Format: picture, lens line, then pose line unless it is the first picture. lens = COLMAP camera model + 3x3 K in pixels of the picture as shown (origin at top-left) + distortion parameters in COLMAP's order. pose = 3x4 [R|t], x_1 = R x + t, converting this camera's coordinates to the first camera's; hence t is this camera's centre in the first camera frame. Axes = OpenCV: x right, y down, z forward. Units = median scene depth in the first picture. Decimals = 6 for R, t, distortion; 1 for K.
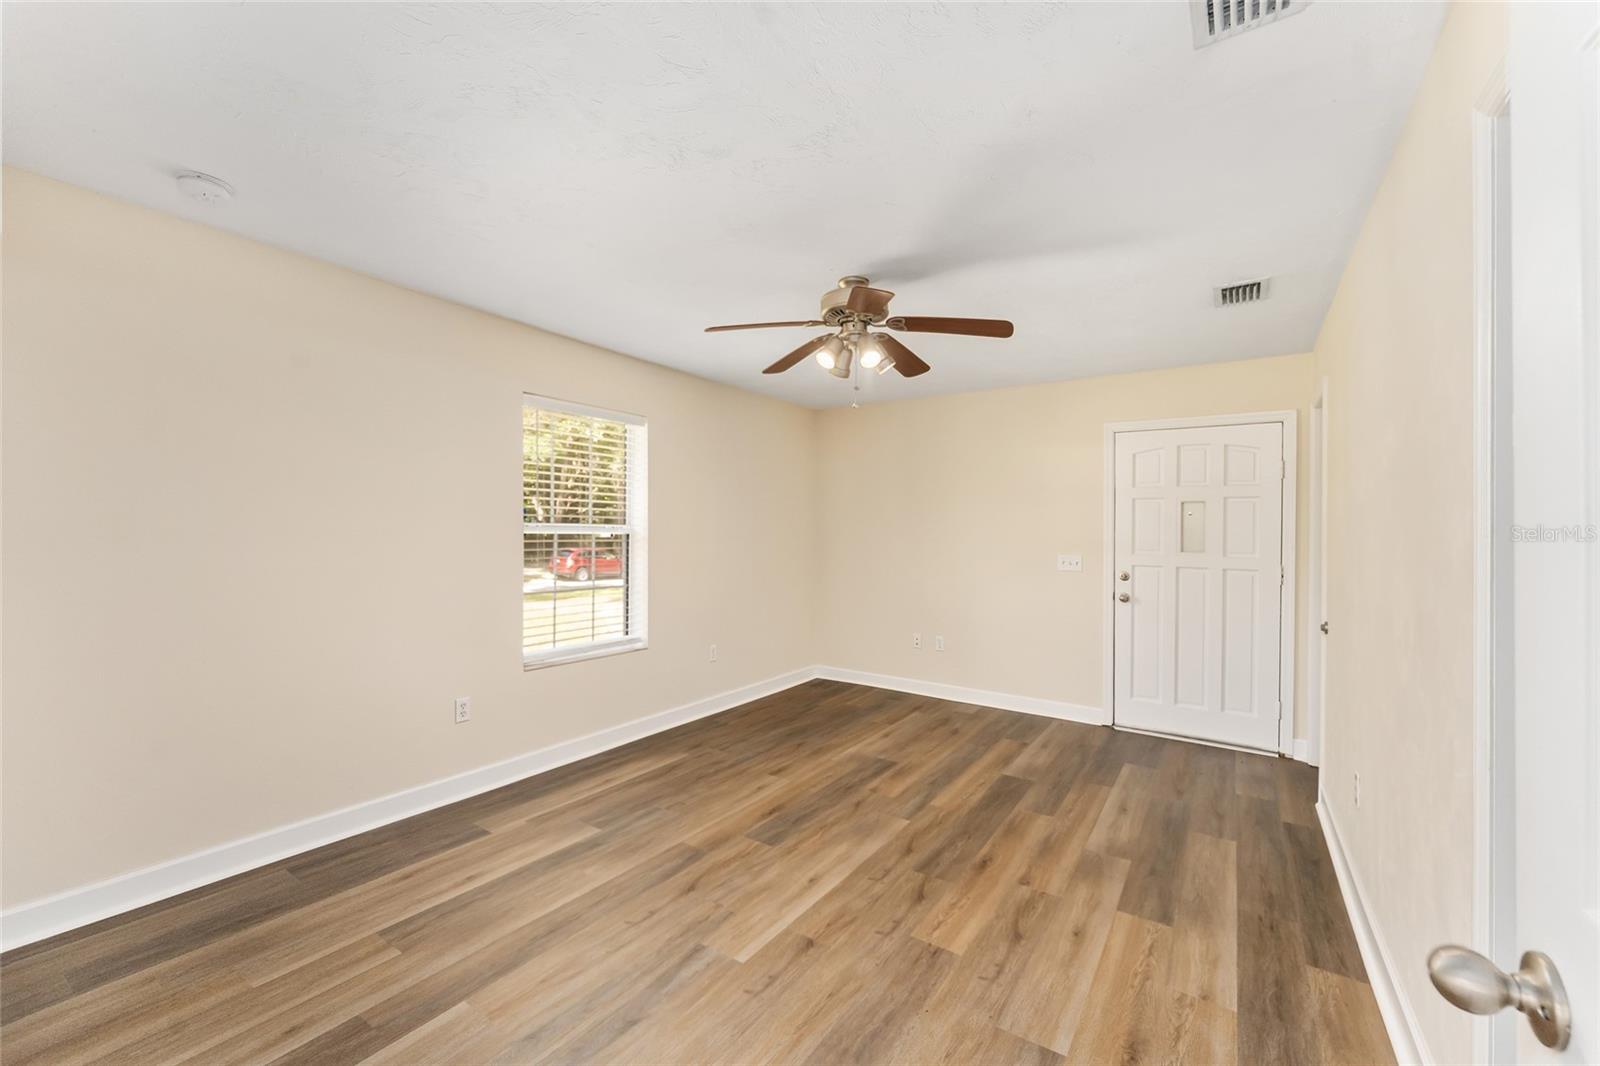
lens RADIAL K [[651.7, 0, 800.9], [0, 651.7, 525.4], [0, 0, 1]] dist [0.000139, -0.000513]
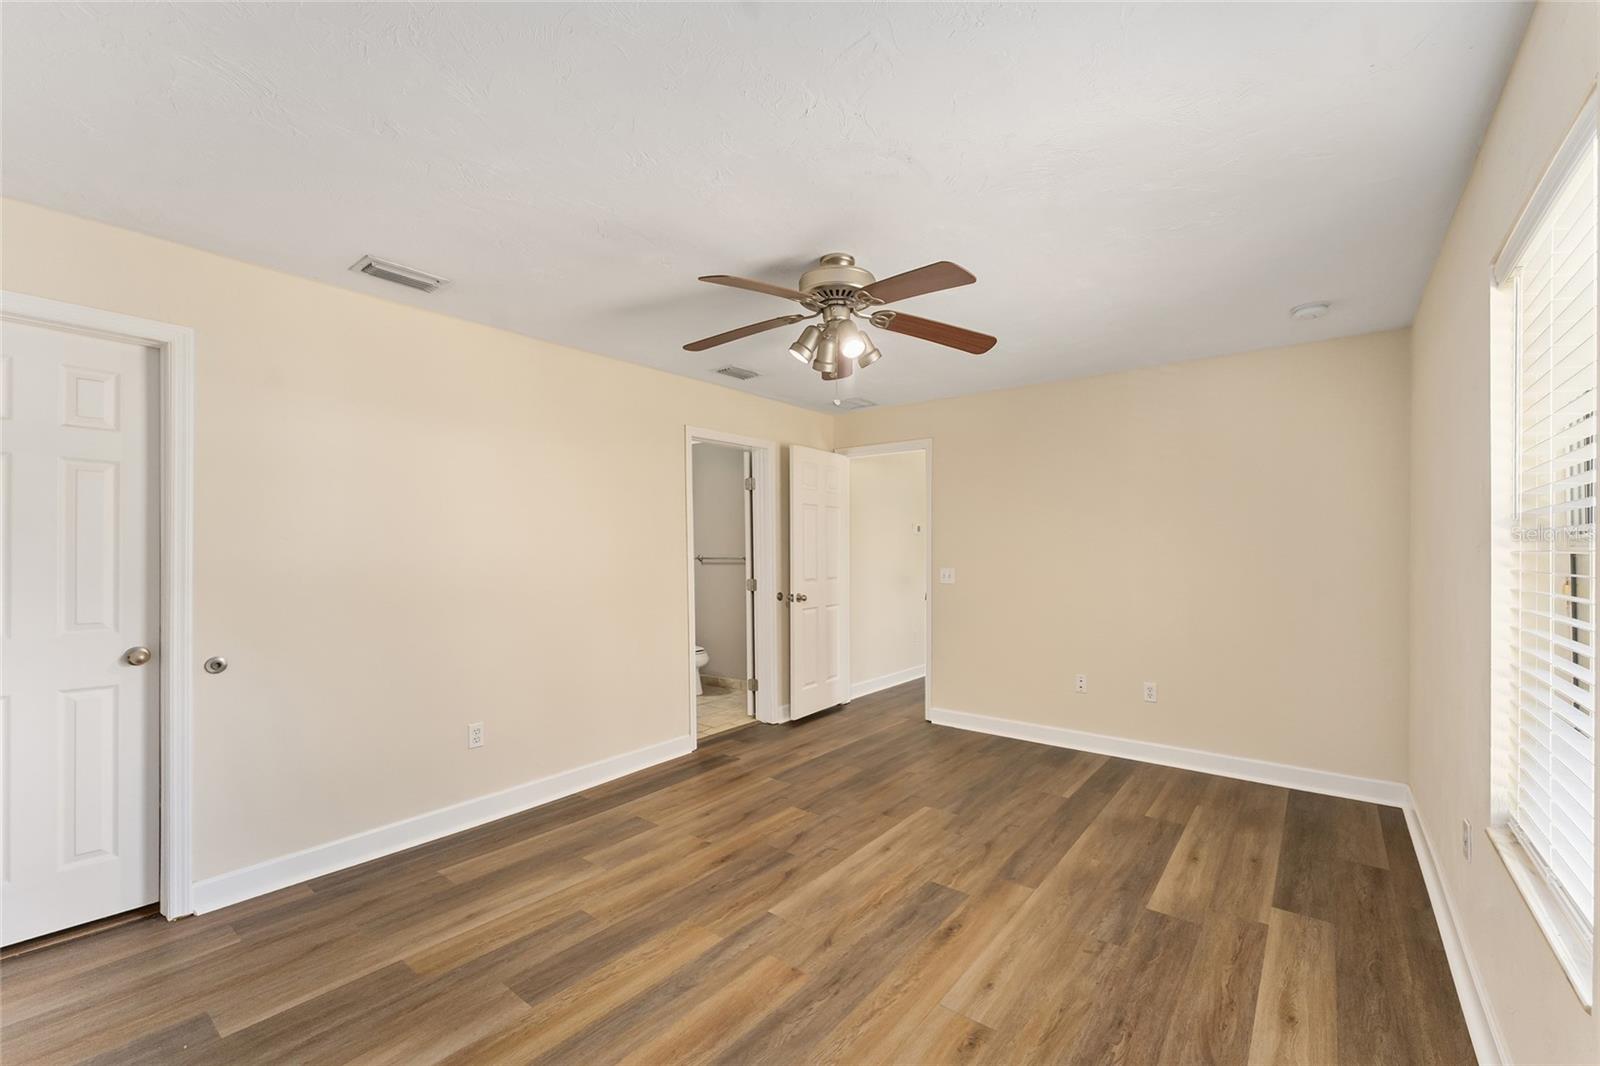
lens RADIAL K [[651.7, 0, 800.9], [0, 651.7, 525.4], [0, 0, 1]] dist [0.000139, -0.000513]
pose [[-0.997063, -0.005493, 0.076382, 0.068360], [-0.009478, 0.998607, -0.051901, 0.027606], [-0.075991, -0.052472, -0.995727, 1.776134]]
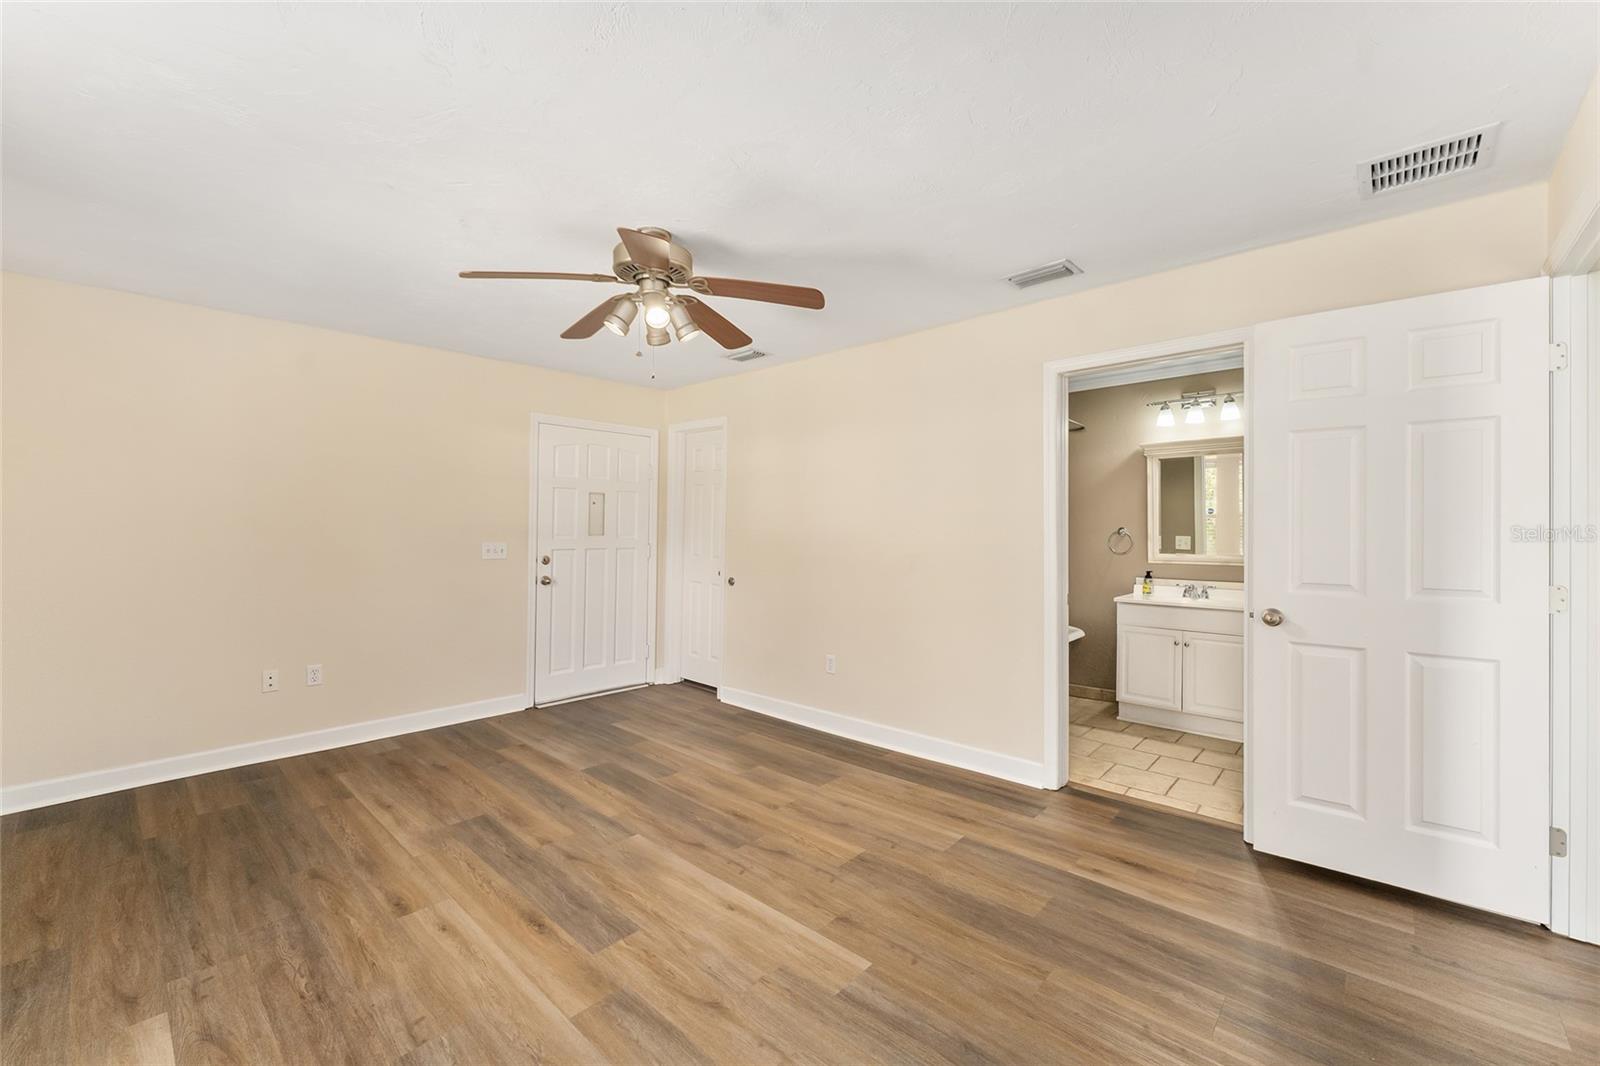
lens RADIAL K [[651.7, 0, 800.9], [0, 651.7, 525.4], [0, 0, 1]] dist [0.000139, -0.000513]
pose [[0.144594, -0.012258, 0.989415, -0.690734], [-0.013389, 0.999807, 0.014344, 0.002597], [-0.989401, -0.015321, 0.144402, 0.635642]]
